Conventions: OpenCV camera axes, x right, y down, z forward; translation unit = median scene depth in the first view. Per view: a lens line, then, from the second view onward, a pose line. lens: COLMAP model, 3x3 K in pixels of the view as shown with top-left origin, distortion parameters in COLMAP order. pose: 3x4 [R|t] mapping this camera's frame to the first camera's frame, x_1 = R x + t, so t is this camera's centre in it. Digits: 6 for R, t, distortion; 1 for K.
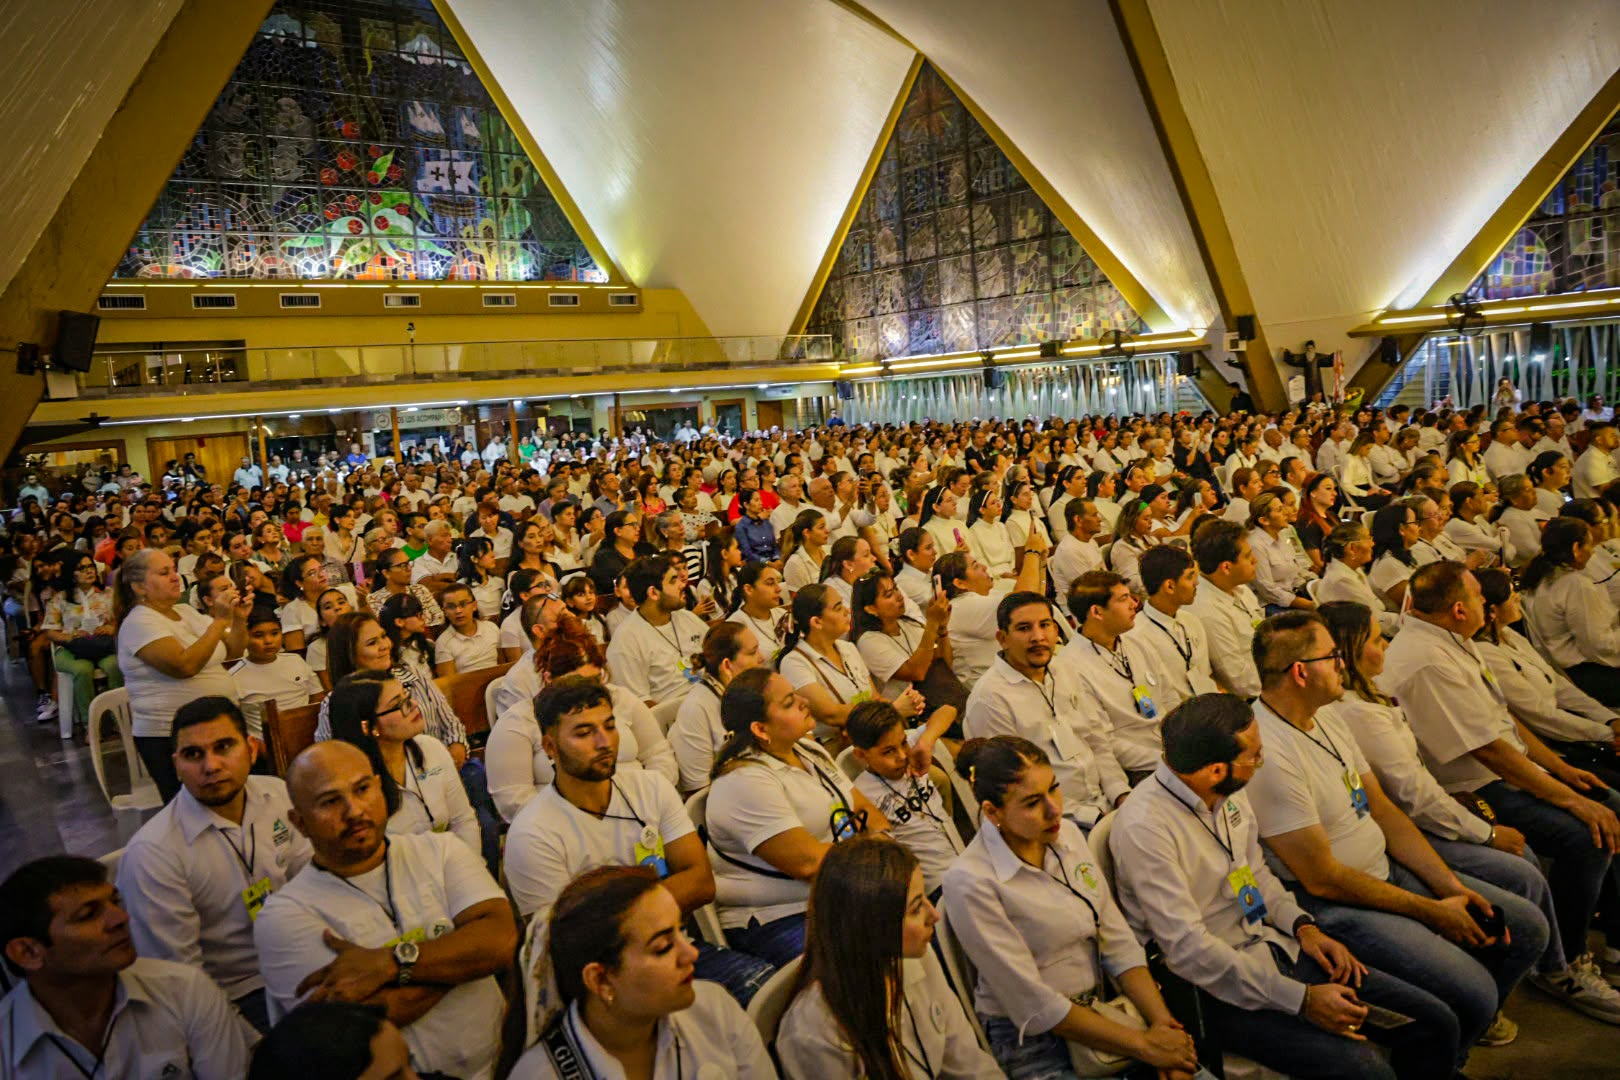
lens RADIAL K [[1085.7, 0, 810.0], [0, 1085.7, 540.0], [0, 0, 1]] dist [-0.087834, 0.050931]
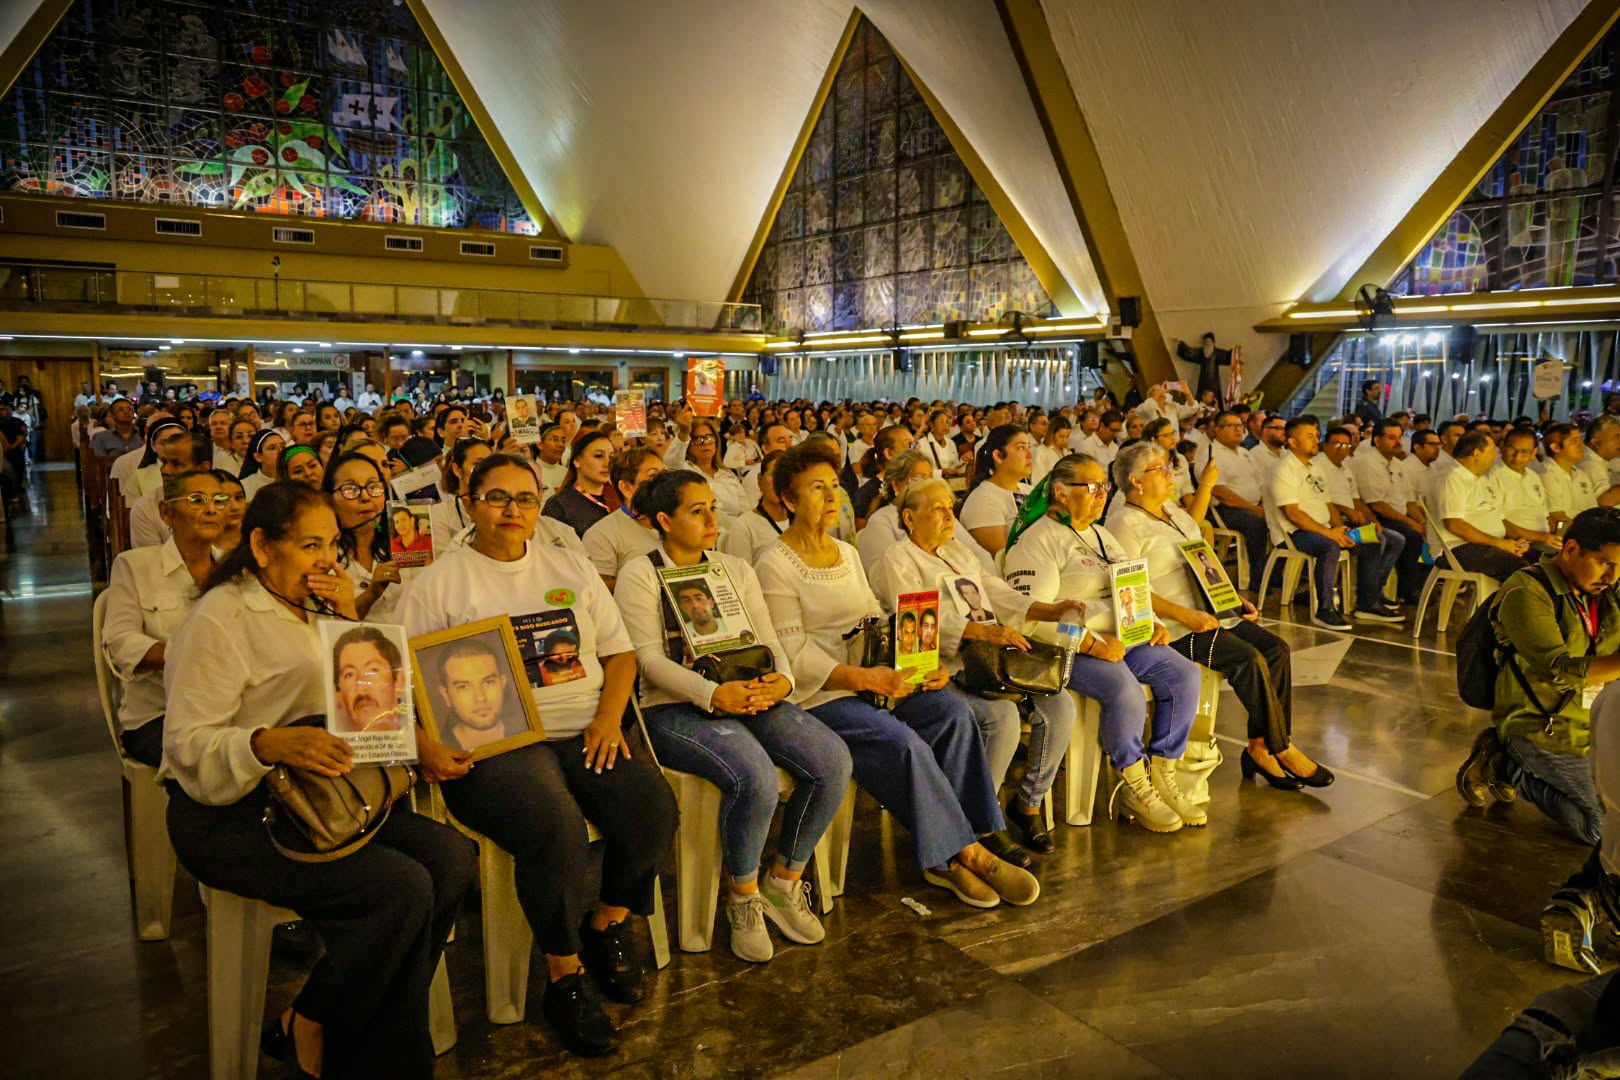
lens RADIAL K [[1085.7, 0, 810.0], [0, 1085.7, 540.0], [0, 0, 1]] dist [-0.087834, 0.050931]
pose [[0.994248, 0.083983, -0.066464, 0.159315], [-0.083408, 0.996450, 0.011389, -0.002843], [0.067184, -0.005780, 0.997724, 0.084742]]
